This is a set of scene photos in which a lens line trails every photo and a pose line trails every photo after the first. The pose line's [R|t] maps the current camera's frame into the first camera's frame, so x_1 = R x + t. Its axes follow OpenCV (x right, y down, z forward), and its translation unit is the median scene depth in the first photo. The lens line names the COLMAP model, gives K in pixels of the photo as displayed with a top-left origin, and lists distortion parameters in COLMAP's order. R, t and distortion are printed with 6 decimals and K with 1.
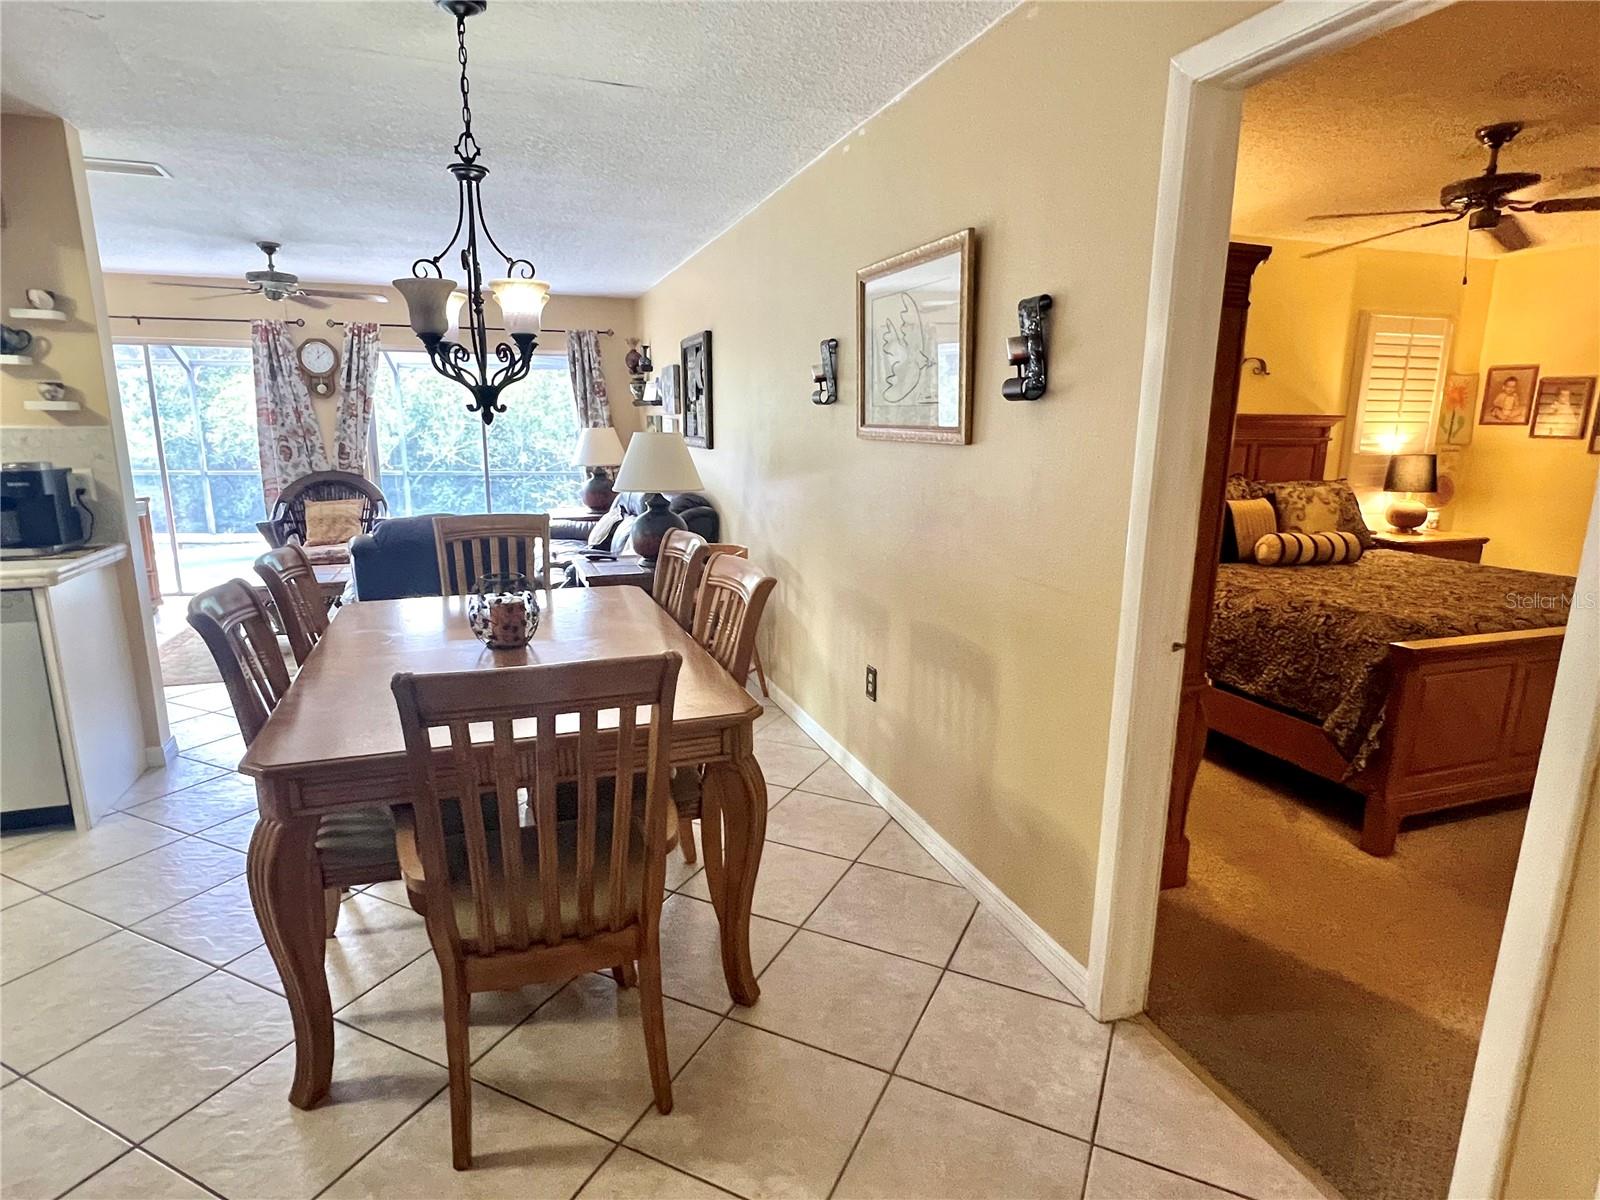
lens RADIAL K [[865.2, 0, 803.2], [0, 865.2, 603.9], [0, 0, 1]] dist [0.002002, 0.000330]
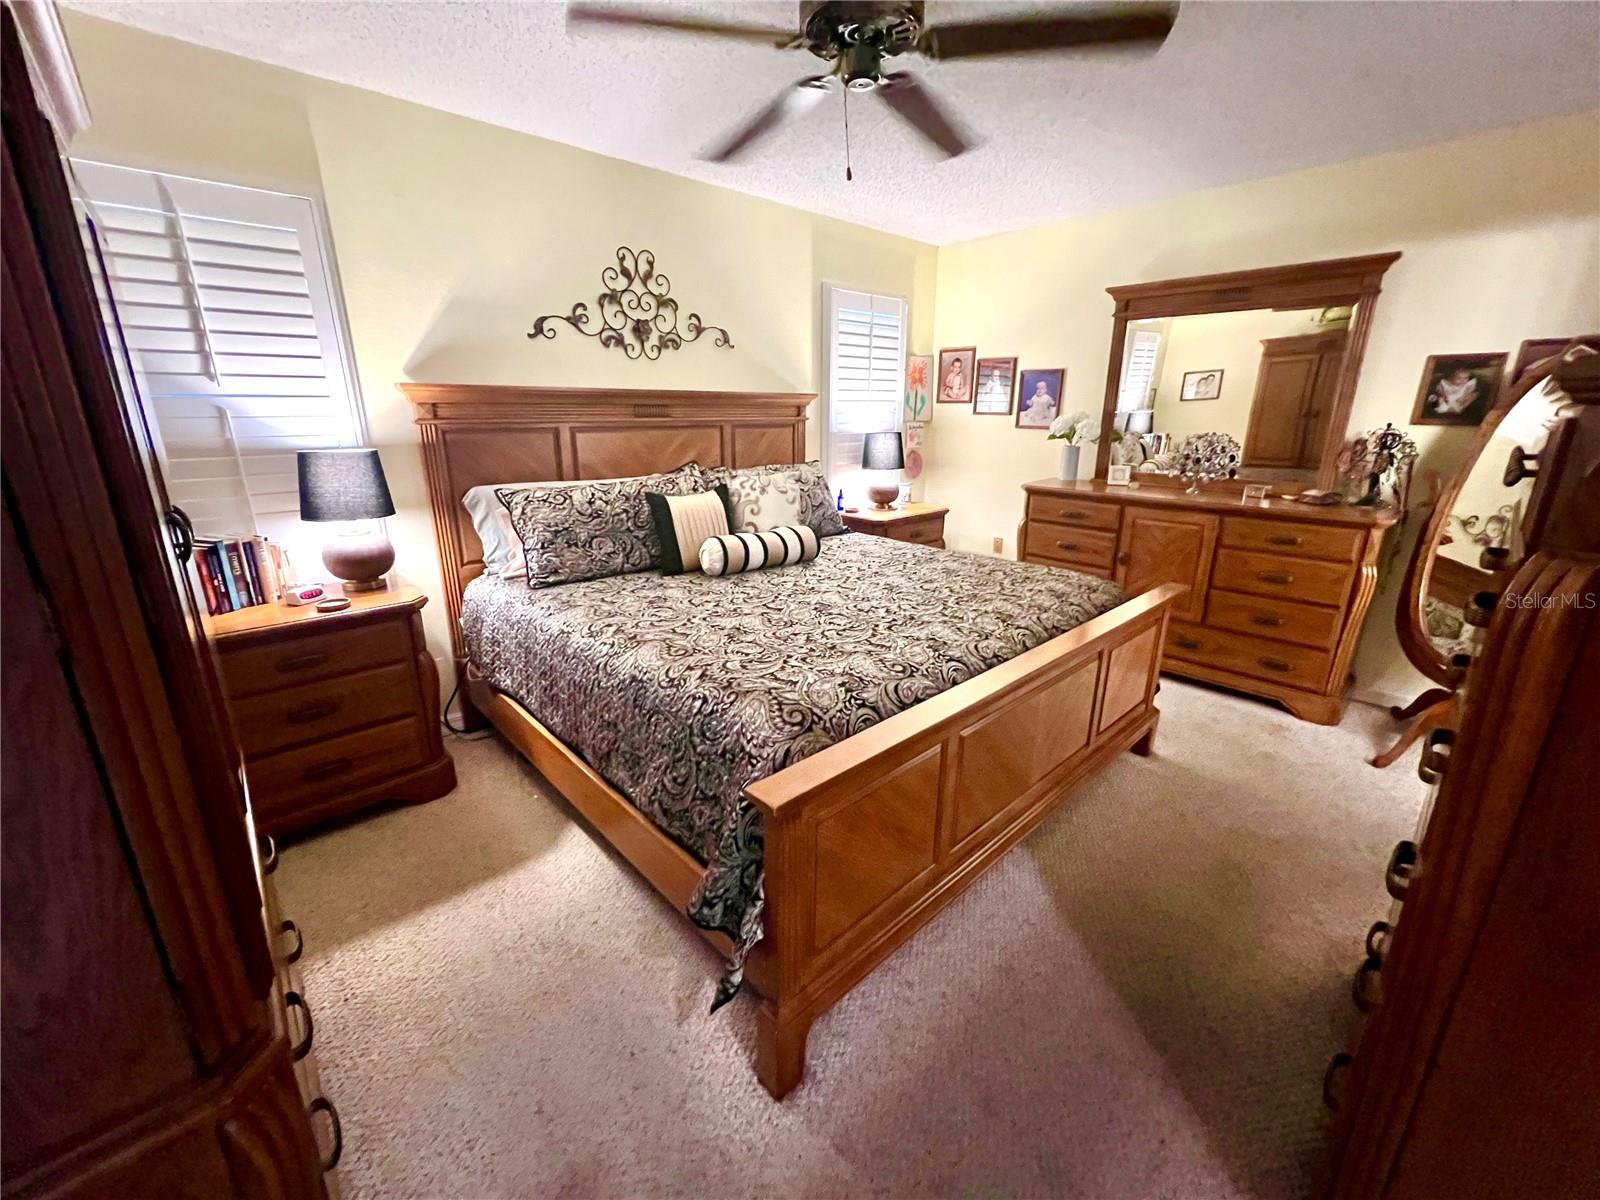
lens RADIAL K [[640.6, 0, 796.4], [0, 640.6, 594.5], [0, 0, 1]] dist [-0.002346, -0.000005]
pose [[0.919570, -0.119207, 0.374406, 0.307674], [0.091612, 0.991653, 0.090724, -0.060684], [-0.382096, -0.049127, 0.922816, 0.332531]]
